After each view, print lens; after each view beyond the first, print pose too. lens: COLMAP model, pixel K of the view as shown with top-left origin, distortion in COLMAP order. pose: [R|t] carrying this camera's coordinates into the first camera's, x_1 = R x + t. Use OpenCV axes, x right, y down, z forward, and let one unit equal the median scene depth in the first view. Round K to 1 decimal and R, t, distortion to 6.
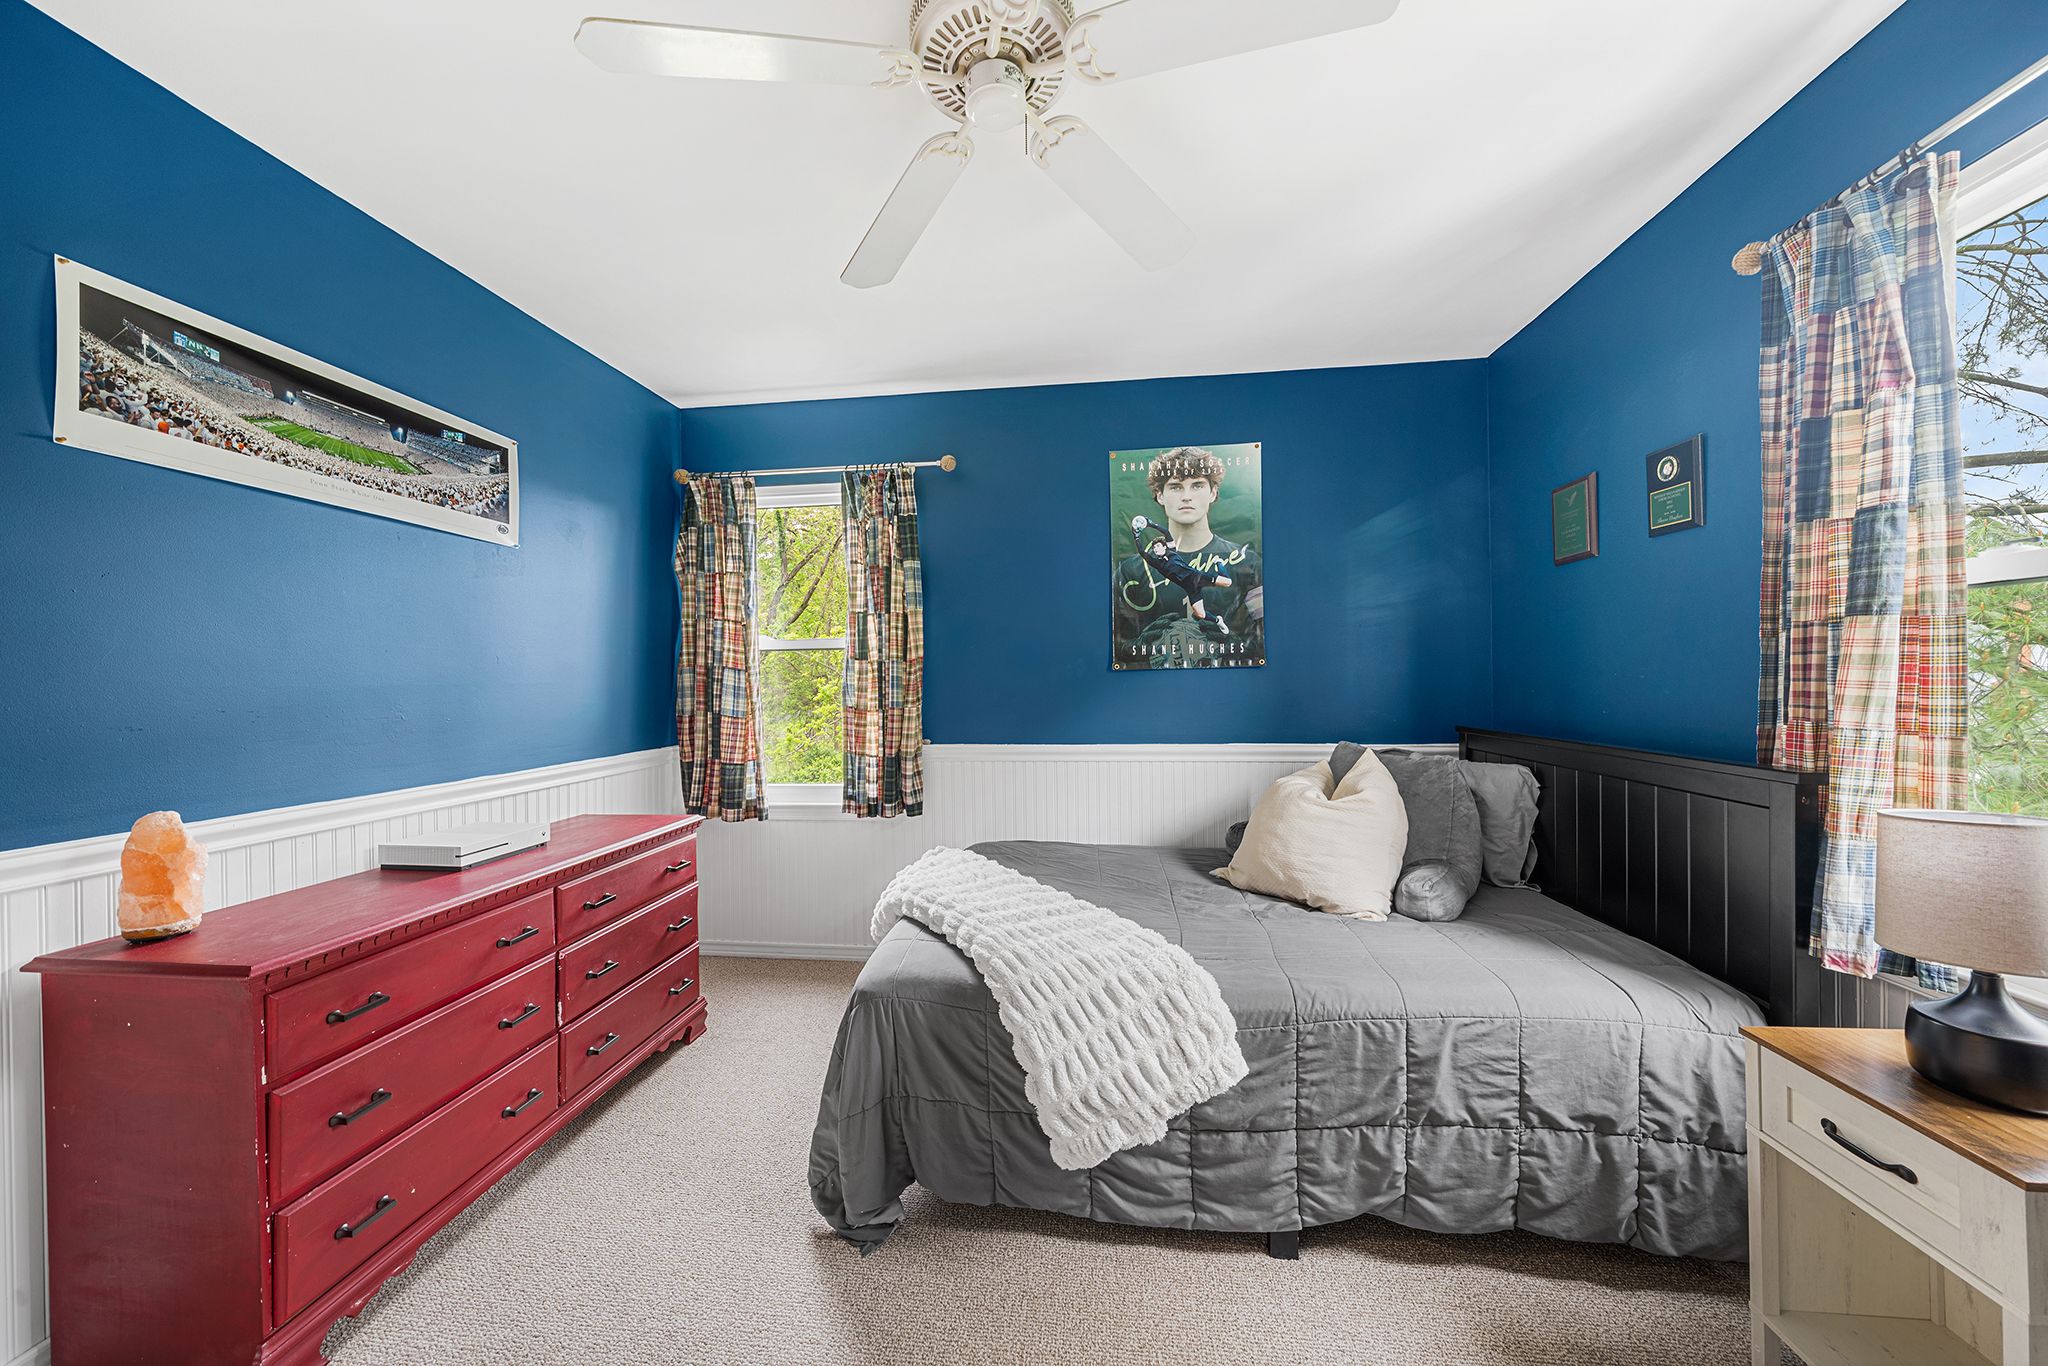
lens RADIAL K [[722.8, 0, 1020.4], [0, 722.8, 689.8], [0, 0, 1]] dist [-0.004941, -0.000017]
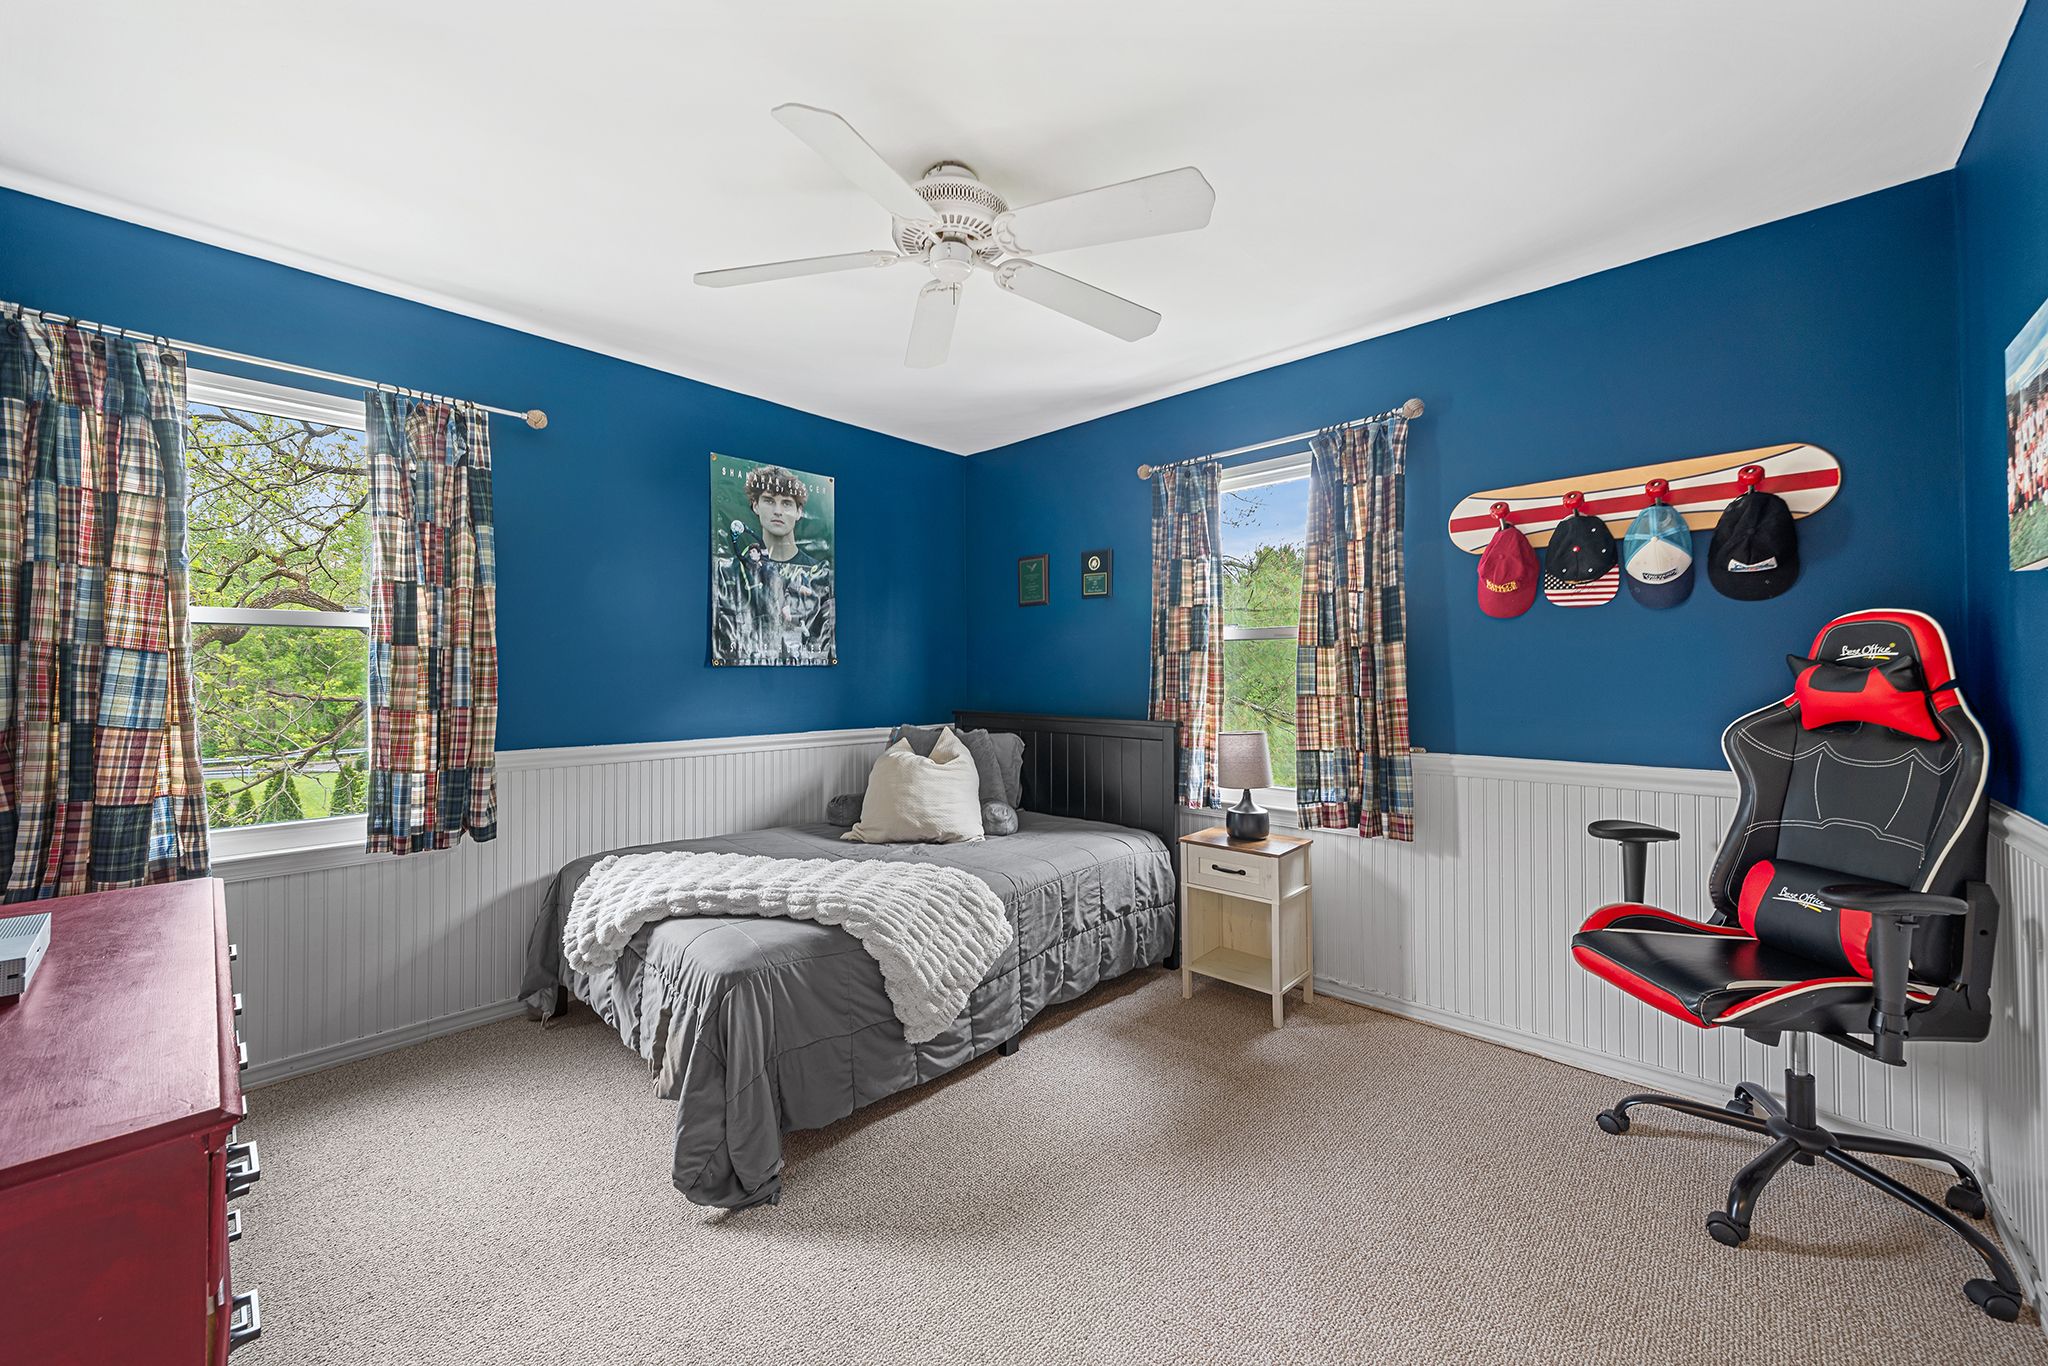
lens RADIAL K [[757.3, 0, 1033.6], [0, 757.3, 675.1], [0, 0, 1]] dist [0.000631, -0.005194]
pose [[0.583134, 0.012099, 0.812286, -0.928287], [0.003086, 0.999849, -0.017108, 0.010467], [-0.812370, 0.012483, 0.583009, 0.012771]]
